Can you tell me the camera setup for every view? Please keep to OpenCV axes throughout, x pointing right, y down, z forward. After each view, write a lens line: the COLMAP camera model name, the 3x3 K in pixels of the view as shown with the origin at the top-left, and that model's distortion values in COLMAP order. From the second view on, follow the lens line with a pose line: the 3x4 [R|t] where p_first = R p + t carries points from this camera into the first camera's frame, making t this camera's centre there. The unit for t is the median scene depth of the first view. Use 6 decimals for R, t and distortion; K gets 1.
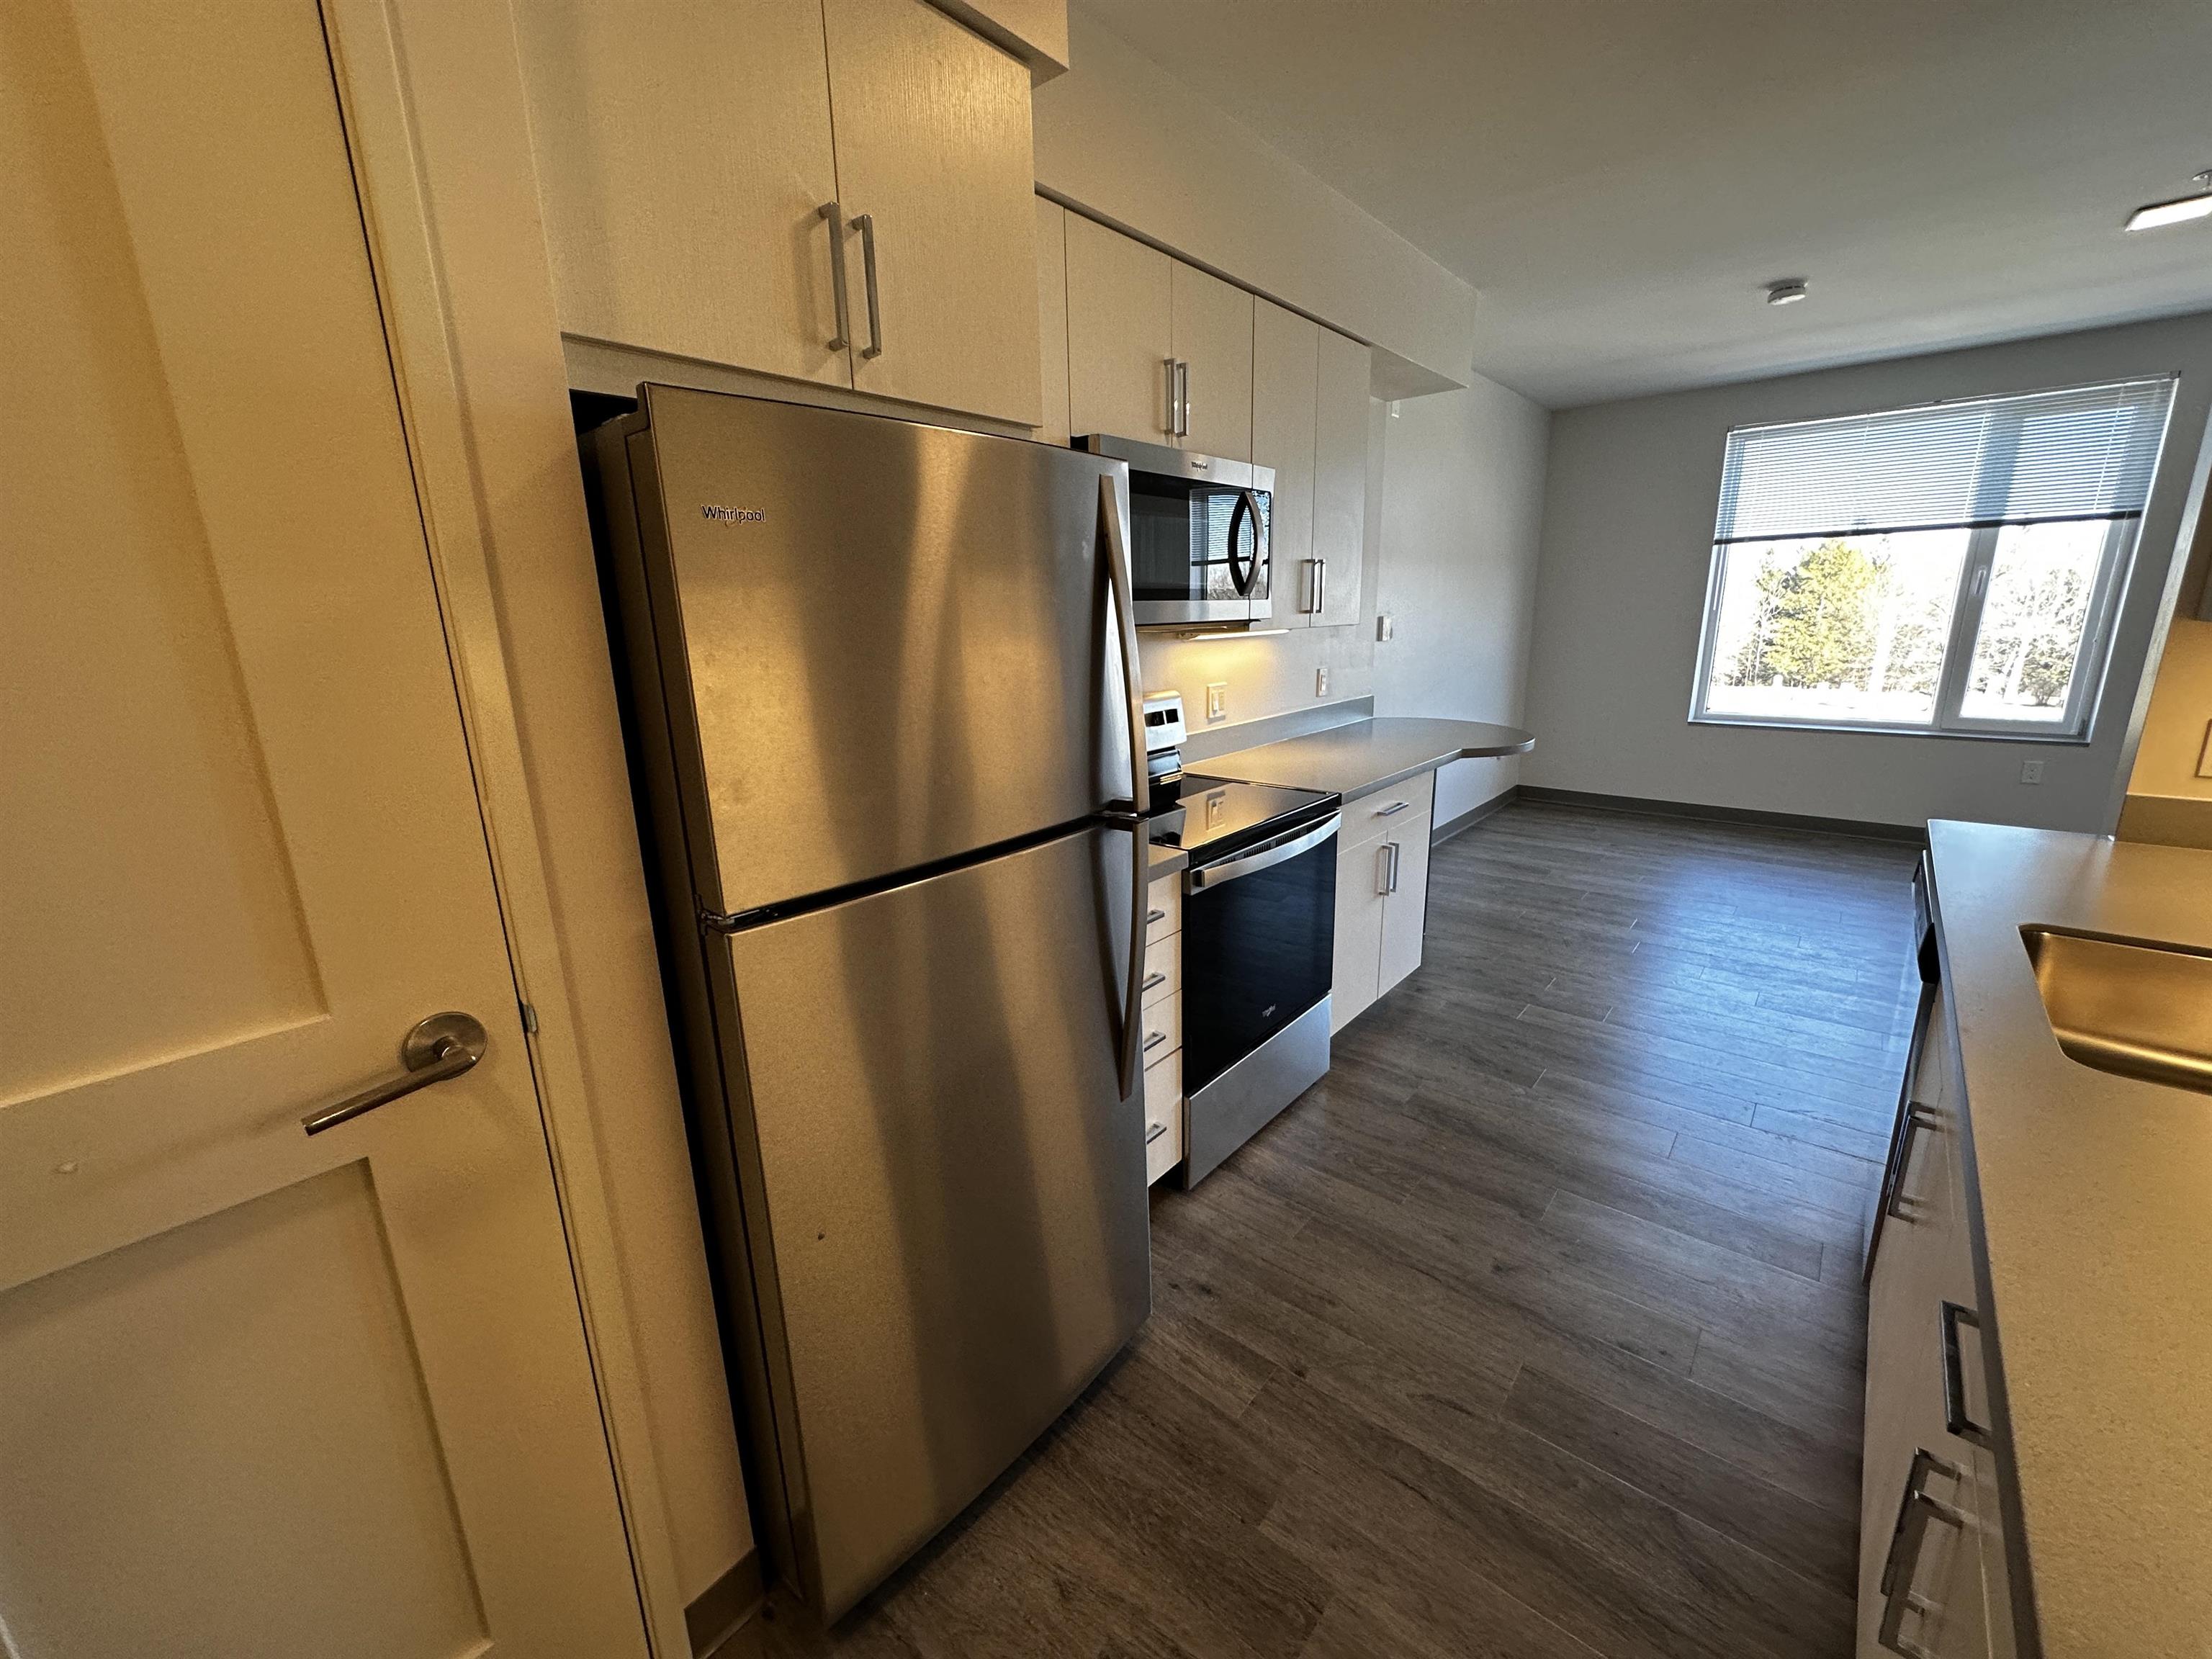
lens RADIAL K [[884.8, 0, 1106.3], [0, 884.8, 833.1], [0, 0, 1]] dist [-0.002492, 0.000826]
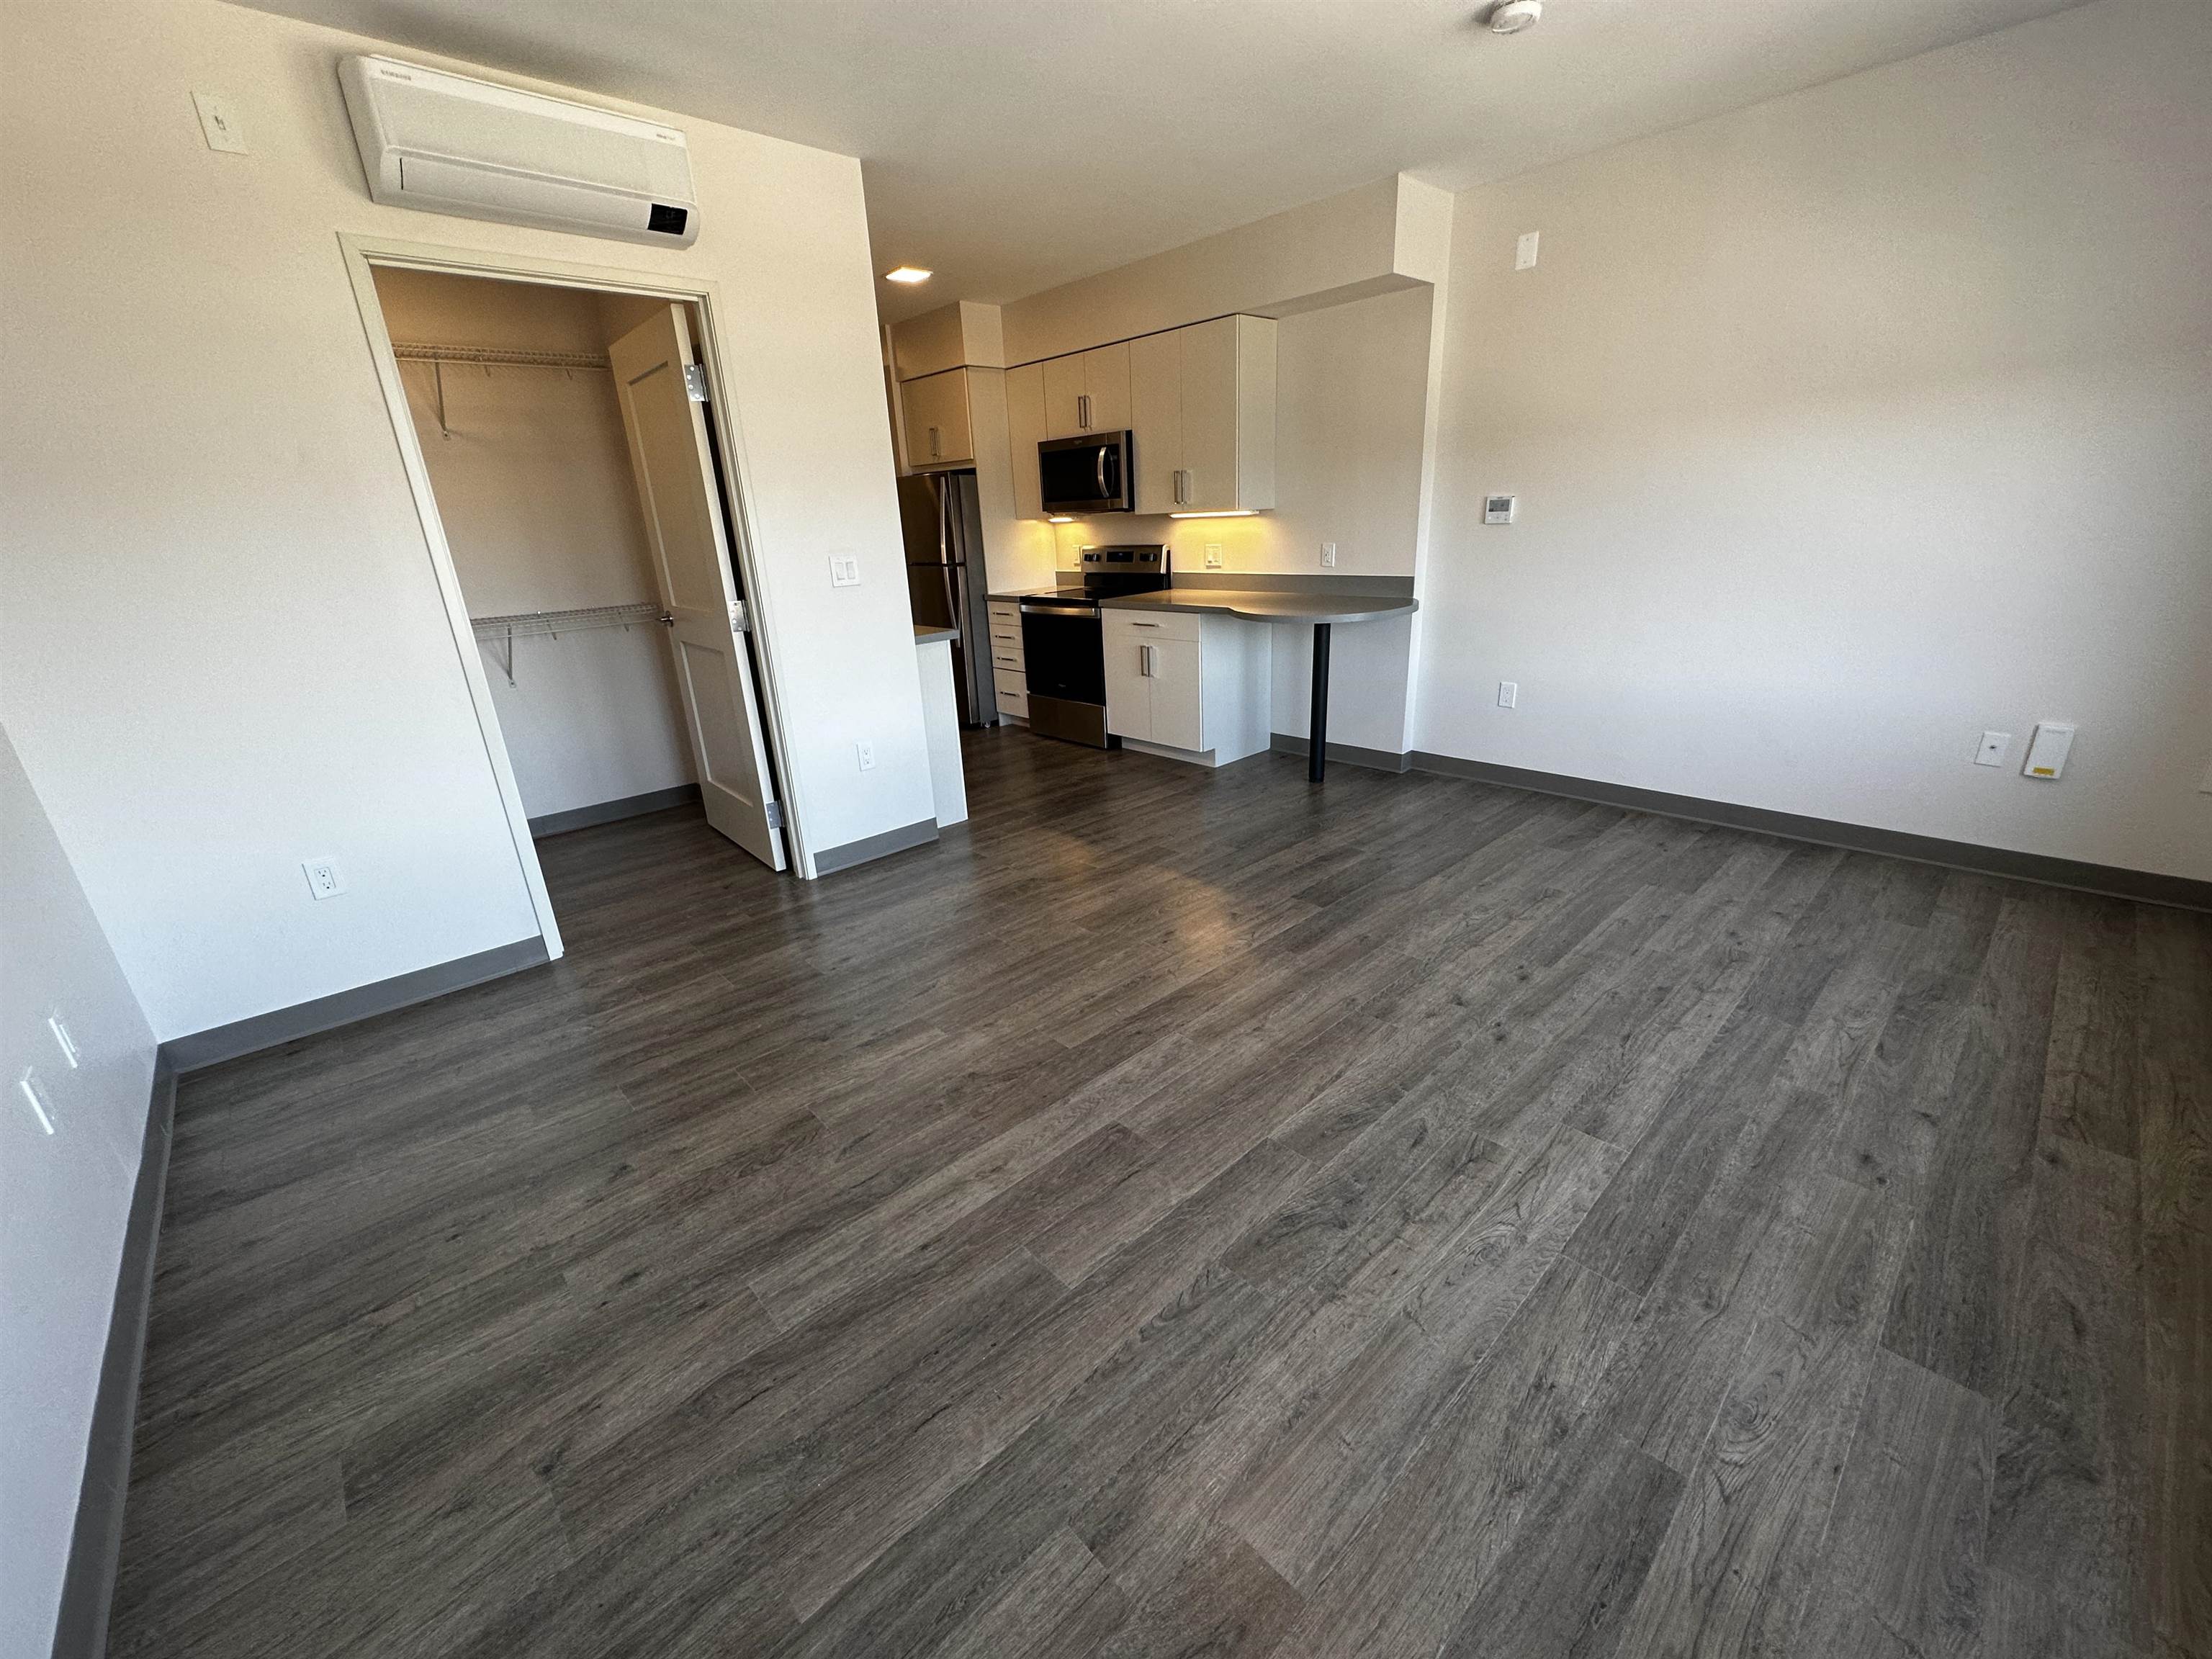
lens RADIAL K [[884.8, 0, 1106.3], [0, 884.8, 833.1], [0, 0, 1]] dist [-0.002492, 0.000826]
pose [[-0.111368, 0.367463, -0.923346, 1.778724], [-0.197633, 0.902378, 0.382955, -0.260585], [0.973929, 0.225133, -0.027873, 0.919255]]
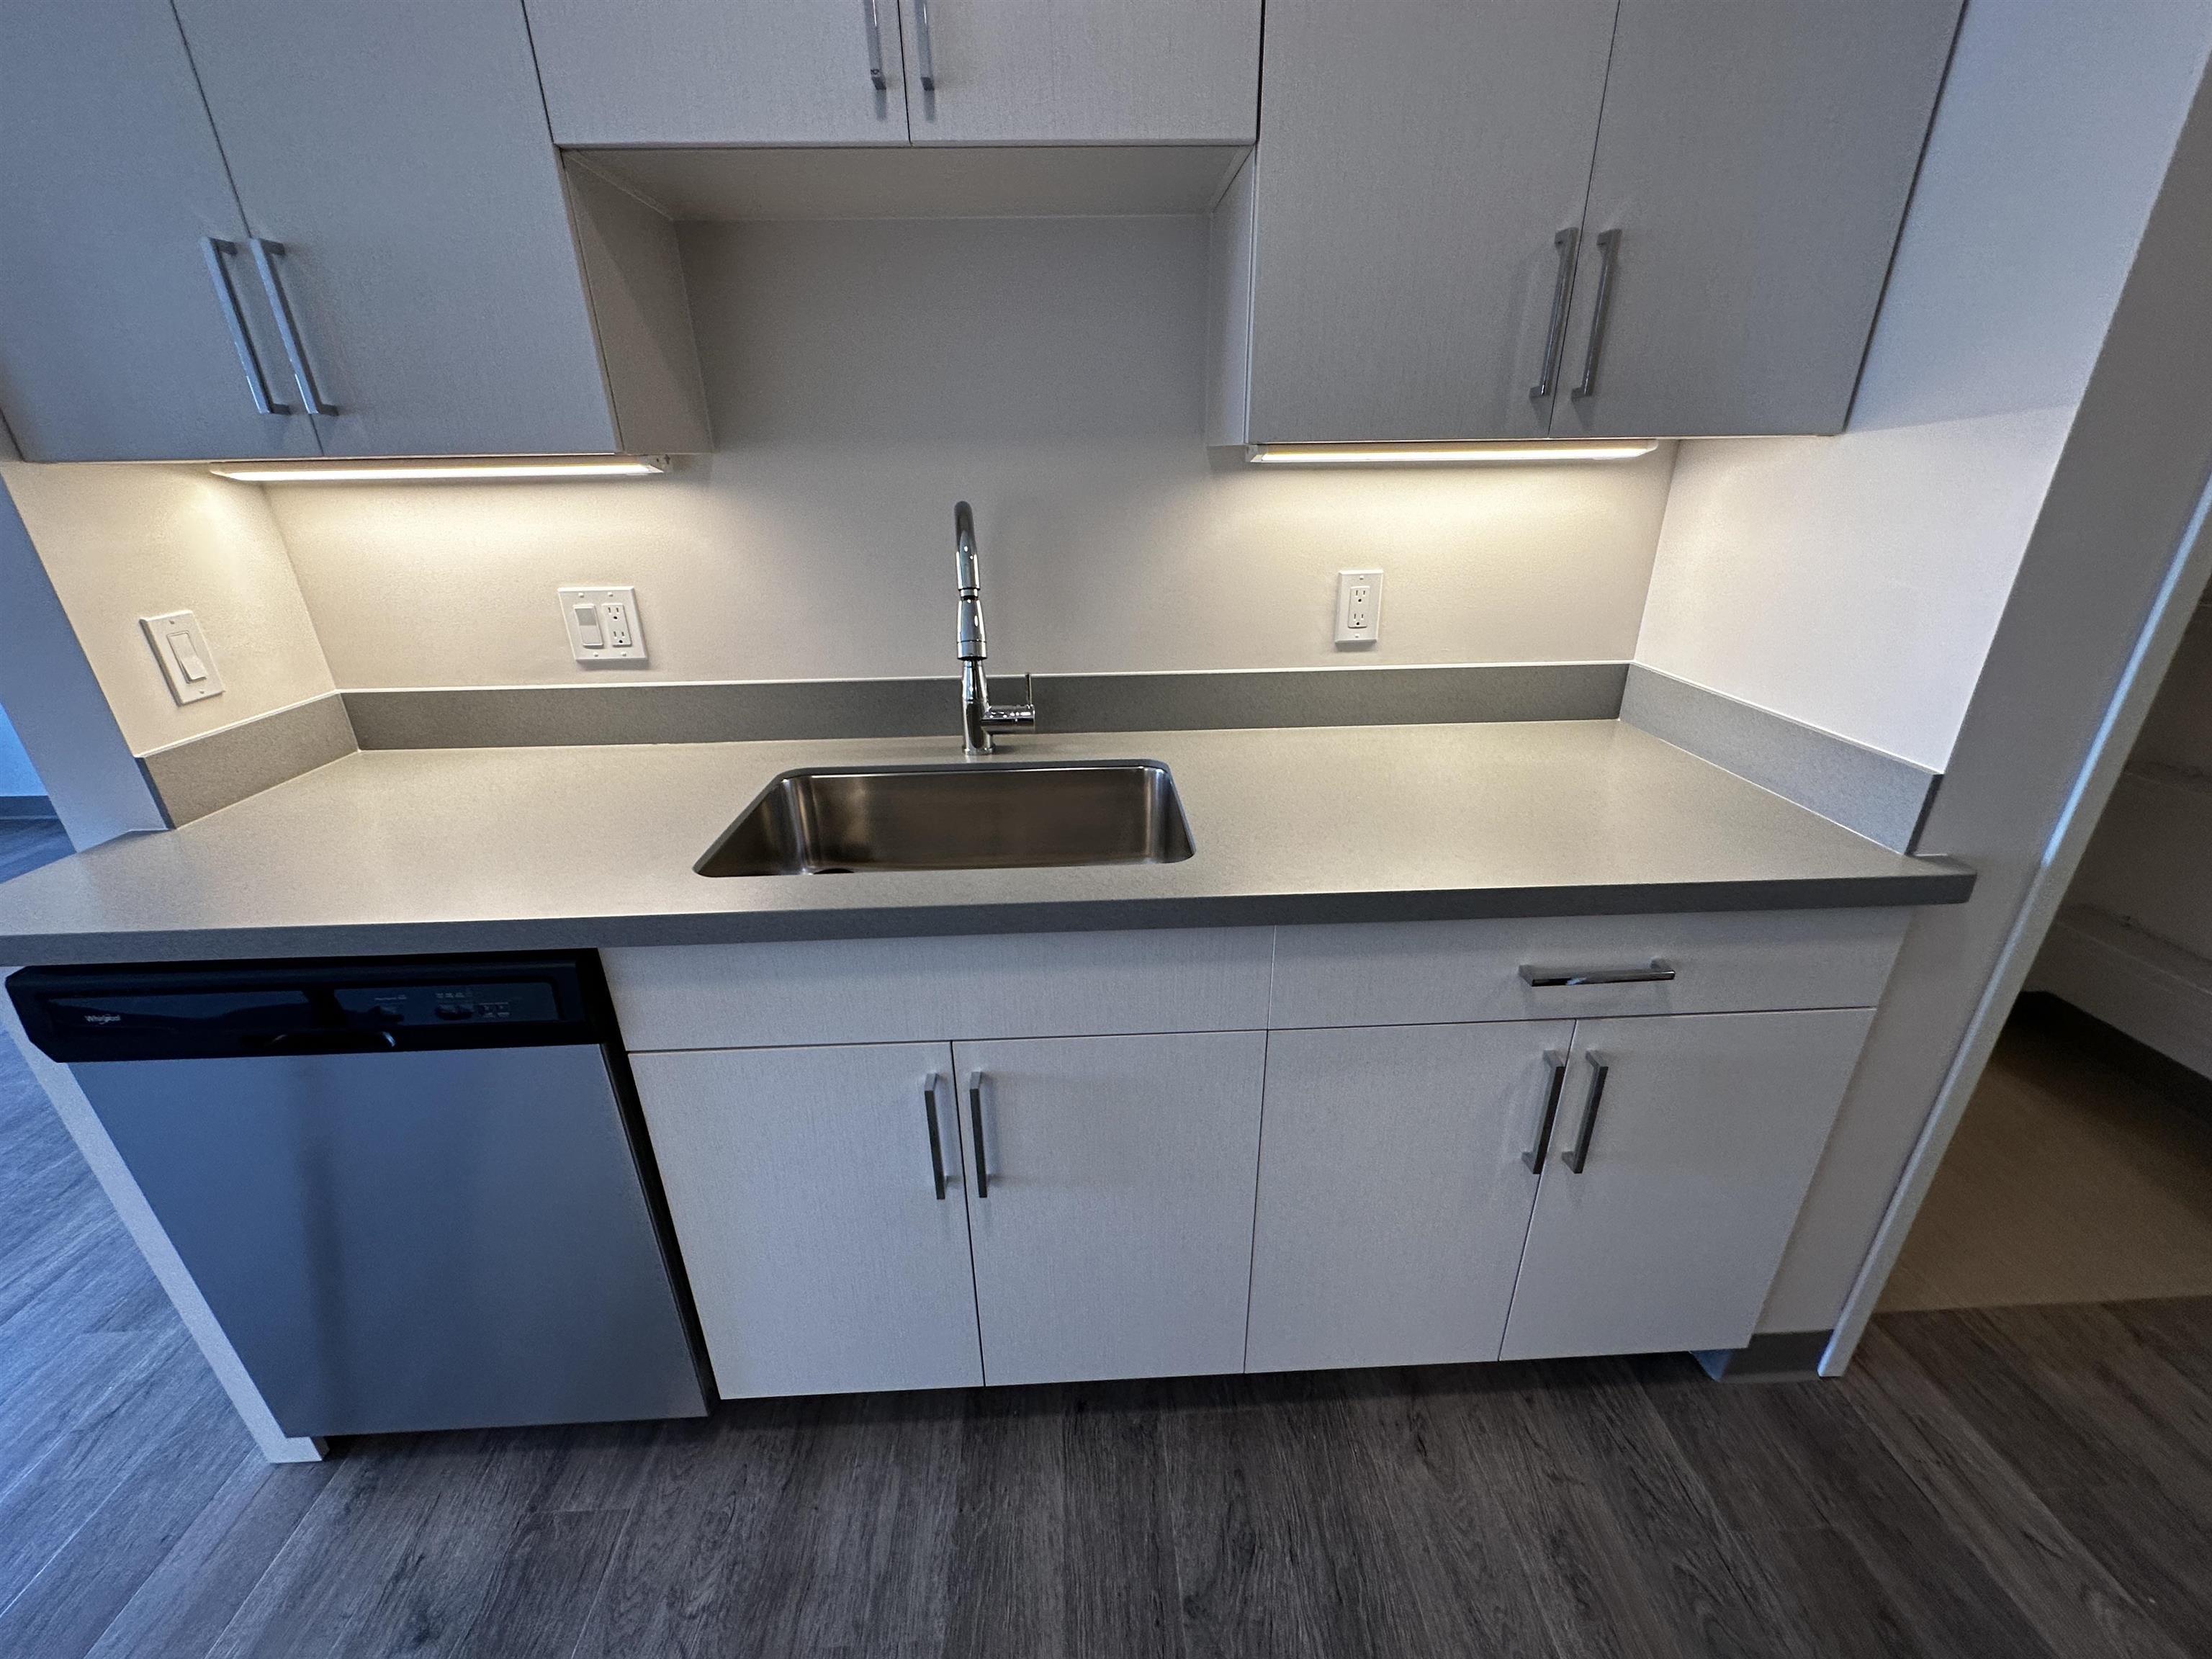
lens RADIAL K [[884.8, 0, 1106.3], [0, 884.8, 833.1], [0, 0, 1]] dist [-0.002492, 0.000826]
pose [[-0.685909, -0.253575, 0.682076, 0.140832], [0.208910, 0.829245, 0.518372, -0.098429], [-0.697055, 0.498049, -0.515812, 0.483410]]
